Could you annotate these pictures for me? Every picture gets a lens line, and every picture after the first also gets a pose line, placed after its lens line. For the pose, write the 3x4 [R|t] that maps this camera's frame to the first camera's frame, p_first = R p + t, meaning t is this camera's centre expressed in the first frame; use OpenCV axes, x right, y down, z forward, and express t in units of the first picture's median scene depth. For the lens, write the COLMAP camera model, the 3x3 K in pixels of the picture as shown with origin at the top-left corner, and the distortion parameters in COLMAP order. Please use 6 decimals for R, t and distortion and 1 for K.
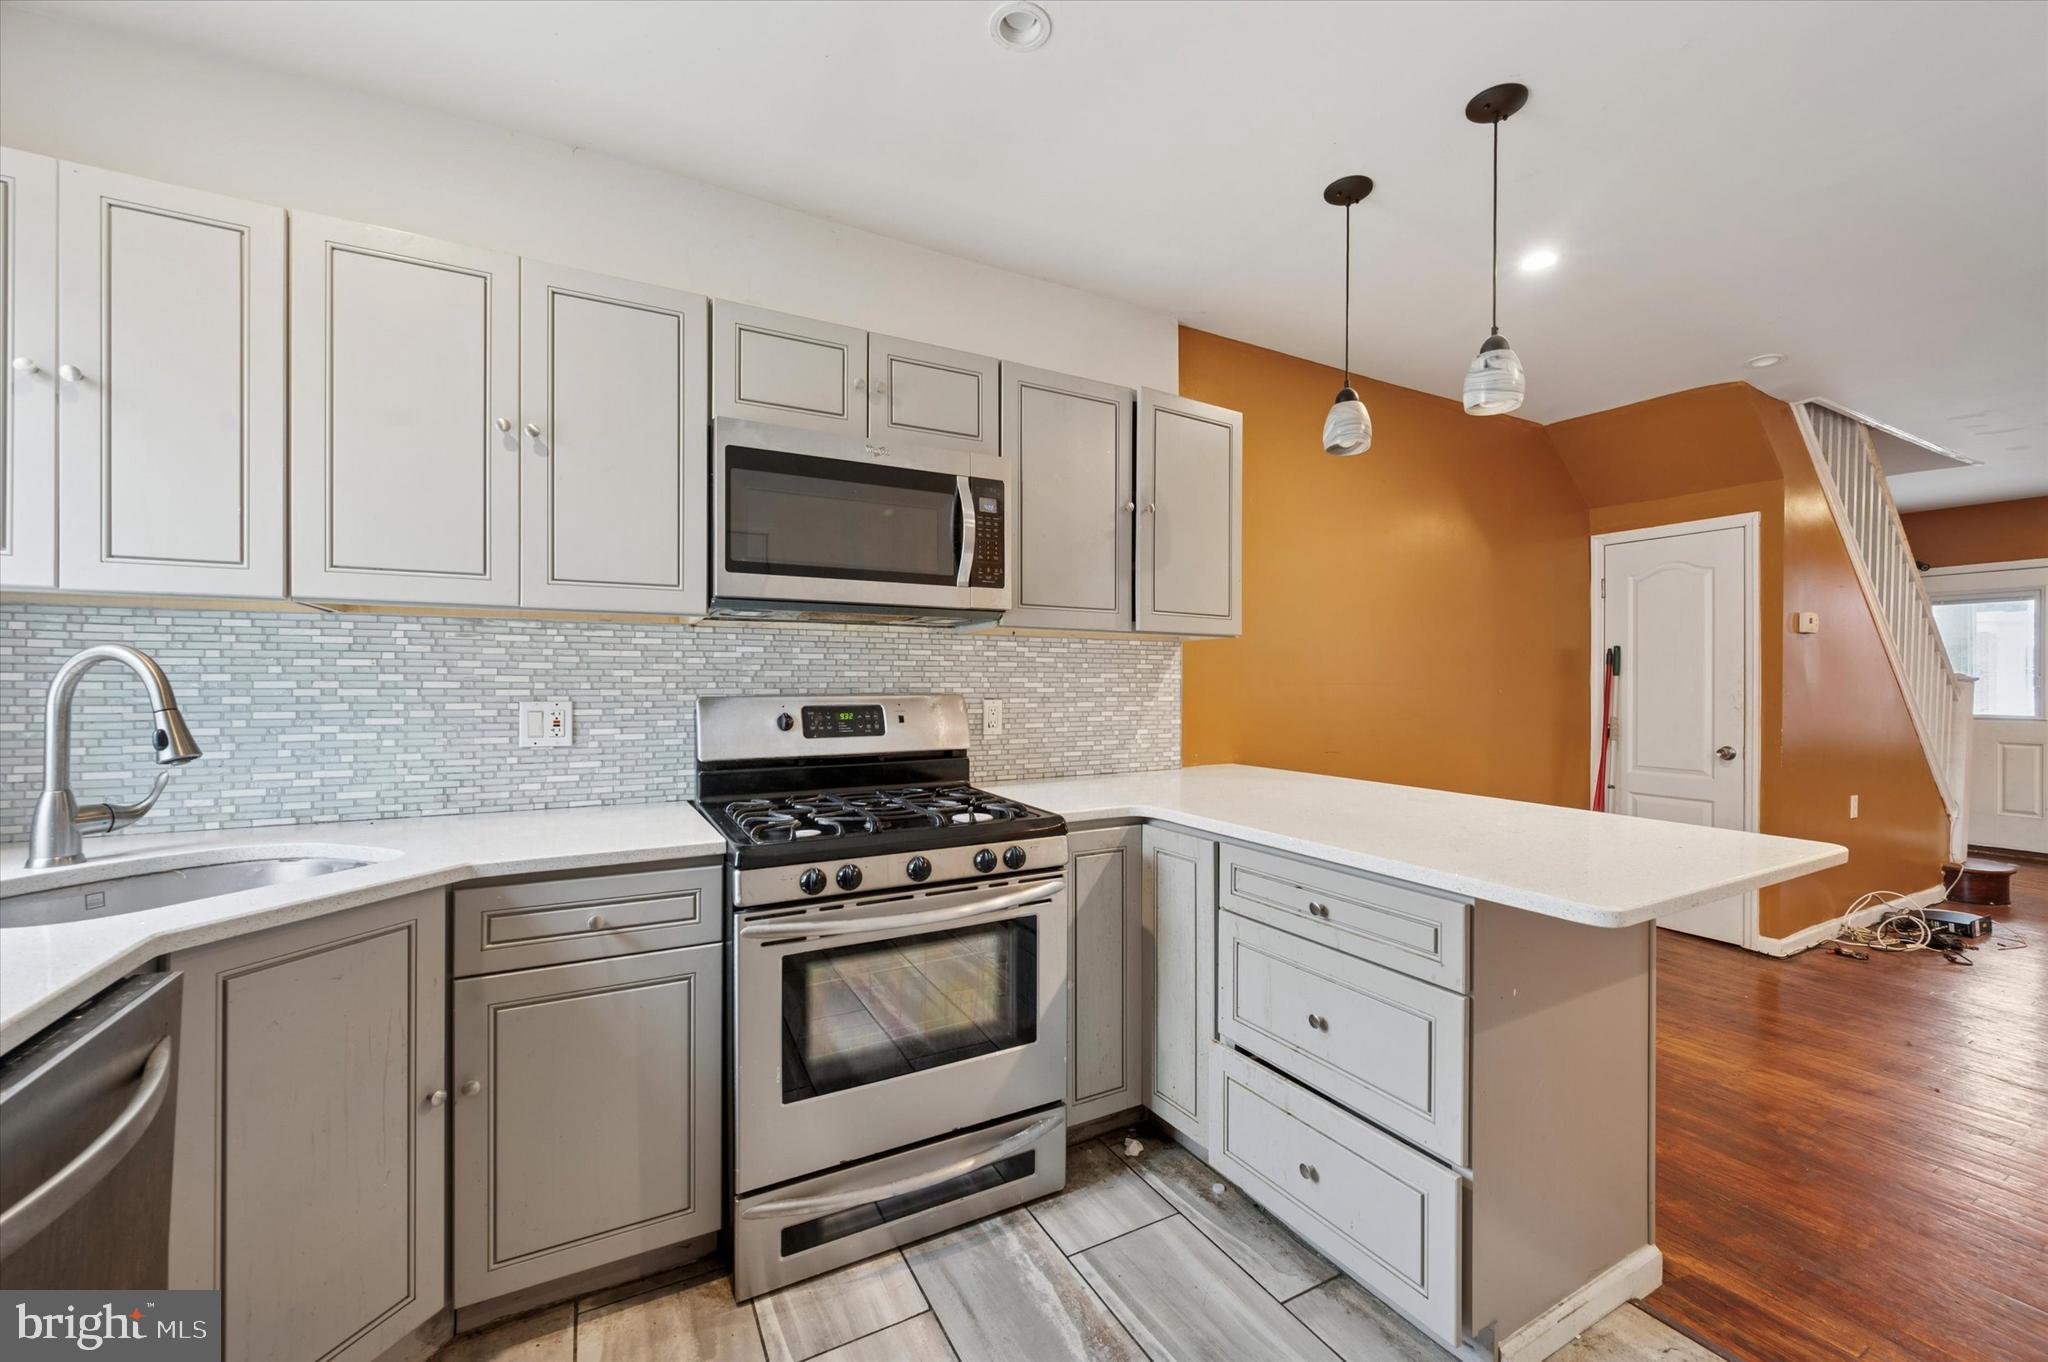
lens RADIAL K [[806.3, 0, 1013.9], [0, 806.3, 685.5], [0, 0, 1]] dist [-0.000986, -0.000124]
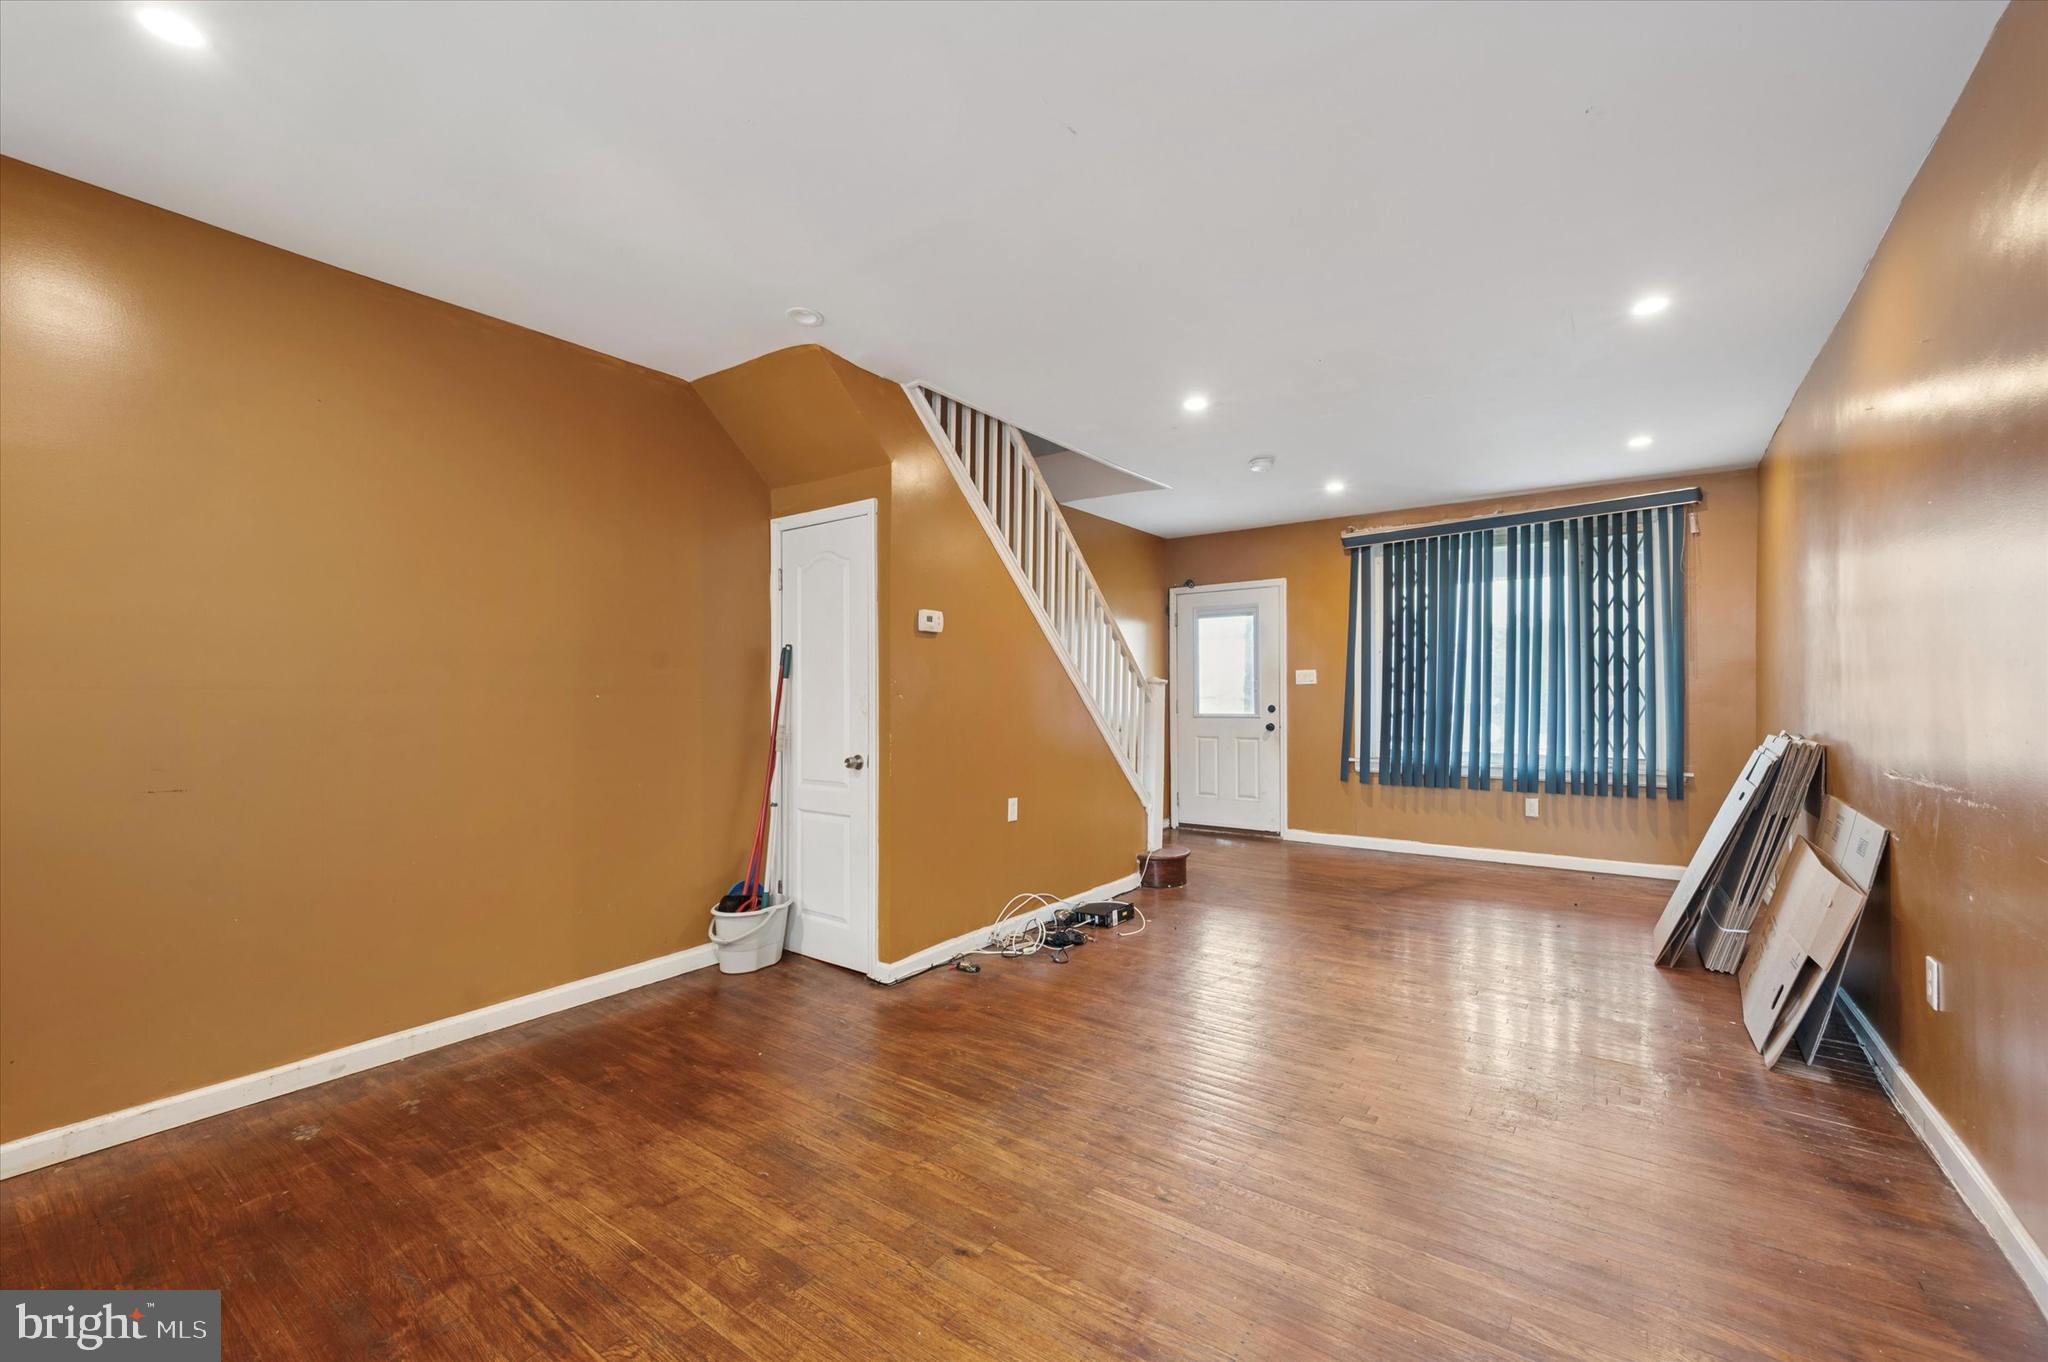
lens RADIAL K [[837.9, 0, 1018.3], [0, 837.9, 685.2], [0, 0, 1]] dist [0.001489, 0.000126]
pose [[0.904207, -0.003717, 0.427077, 1.165073], [0.007931, 0.999936, -0.008088, 0.010681], [-0.427020, 0.010700, 0.904179, 0.120641]]
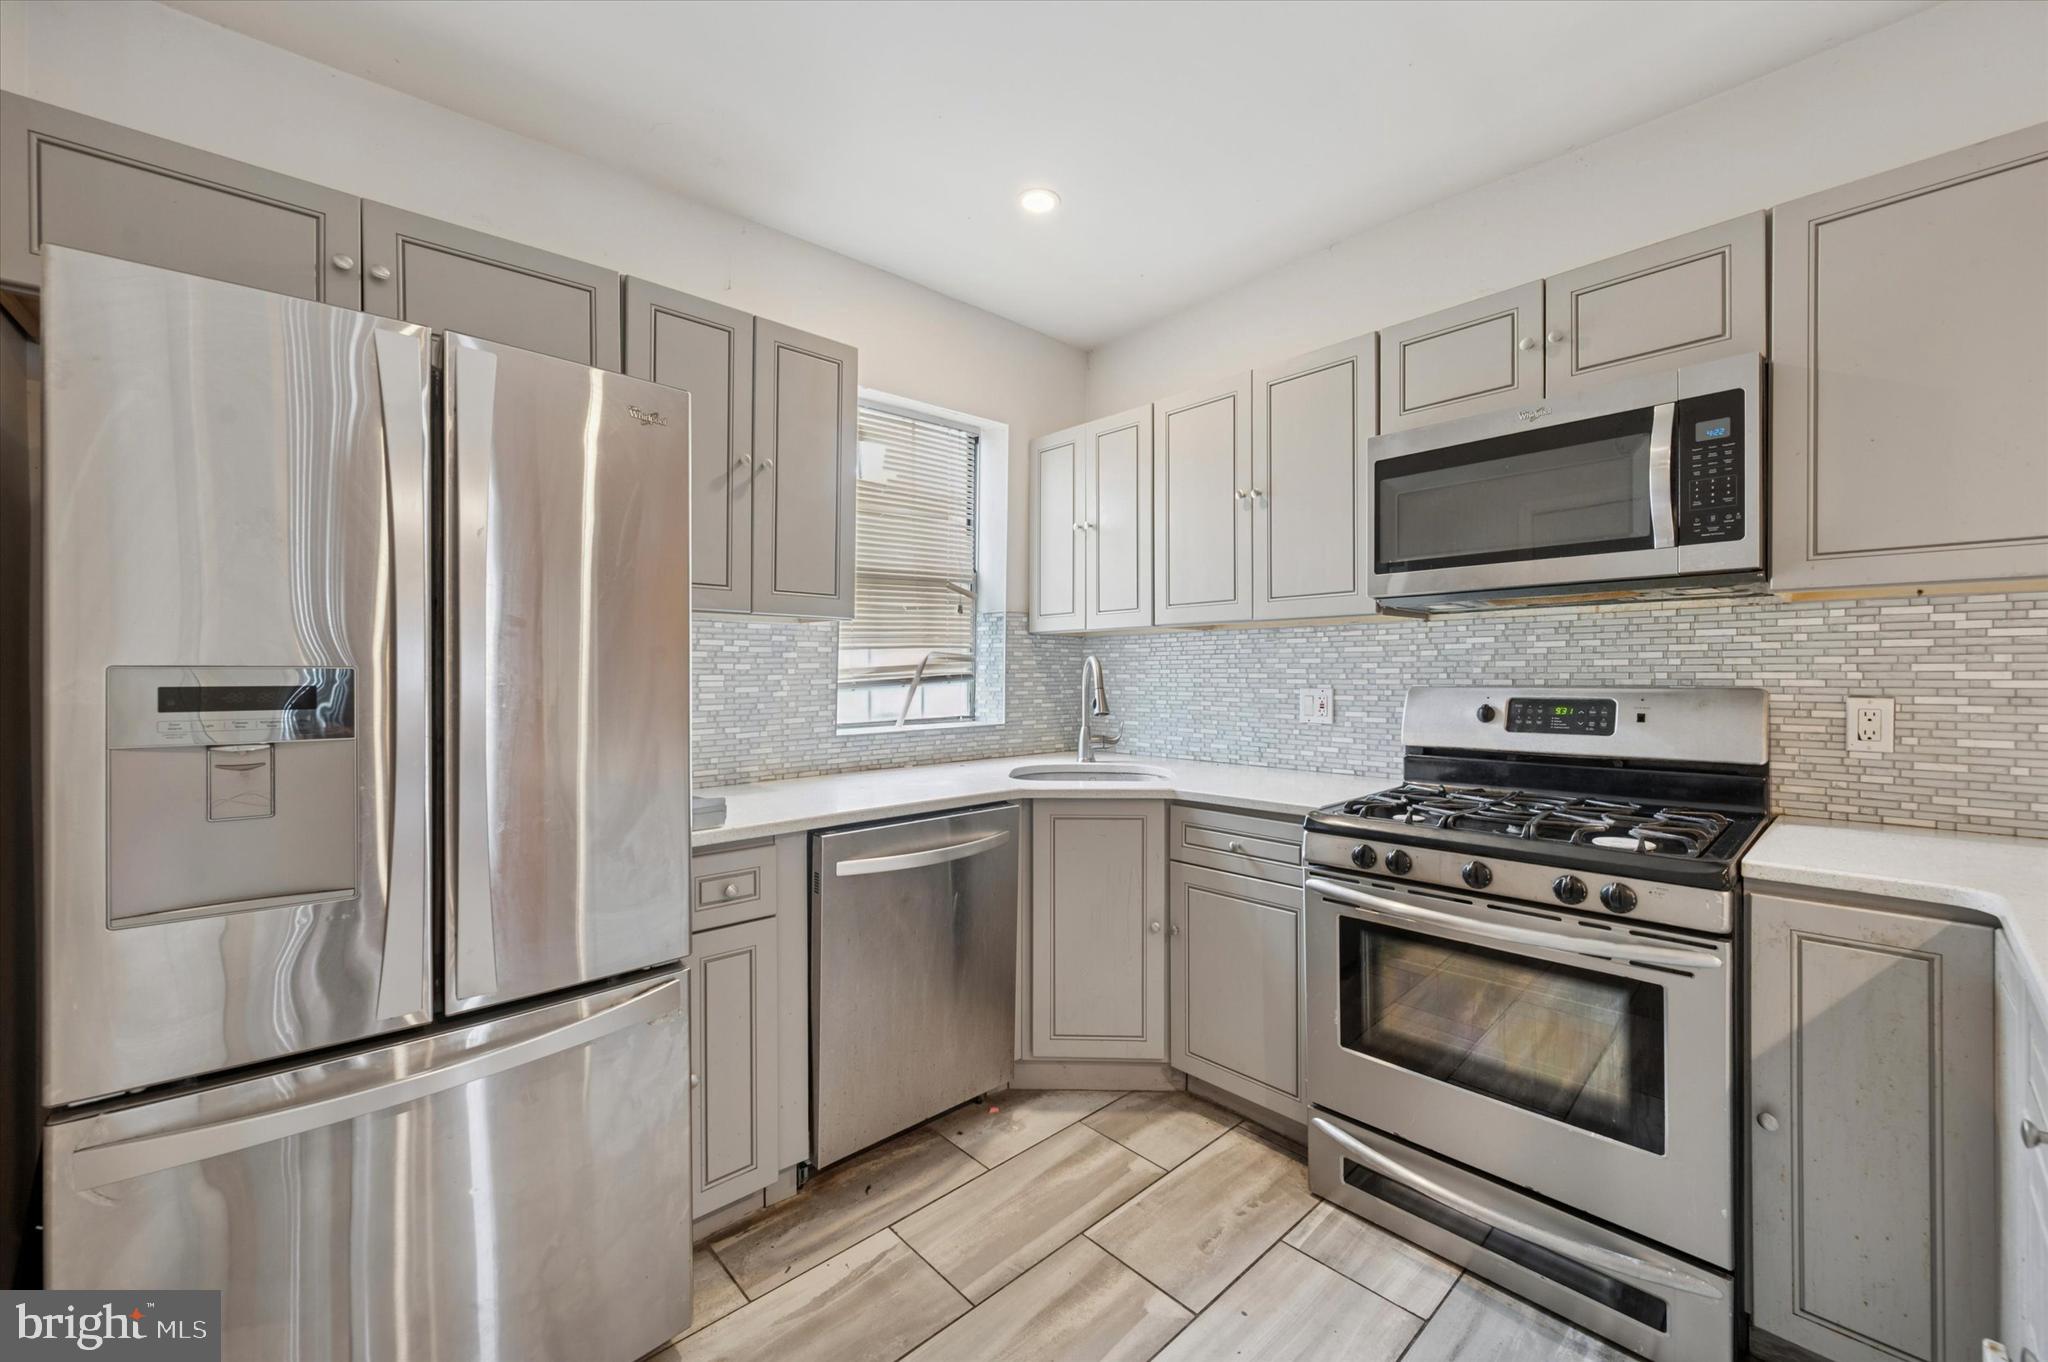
lens RADIAL K [[806.3, 0, 1035.9], [0, 806.3, 679.3], [0, 0, 1]] dist [-0.000986, -0.000124]
pose [[0.256300, 0.004862, -0.966585, 0.532378], [0.001639, 0.999984, 0.005465, -0.002659], [0.966596, -0.002985, 0.256288, 0.225153]]
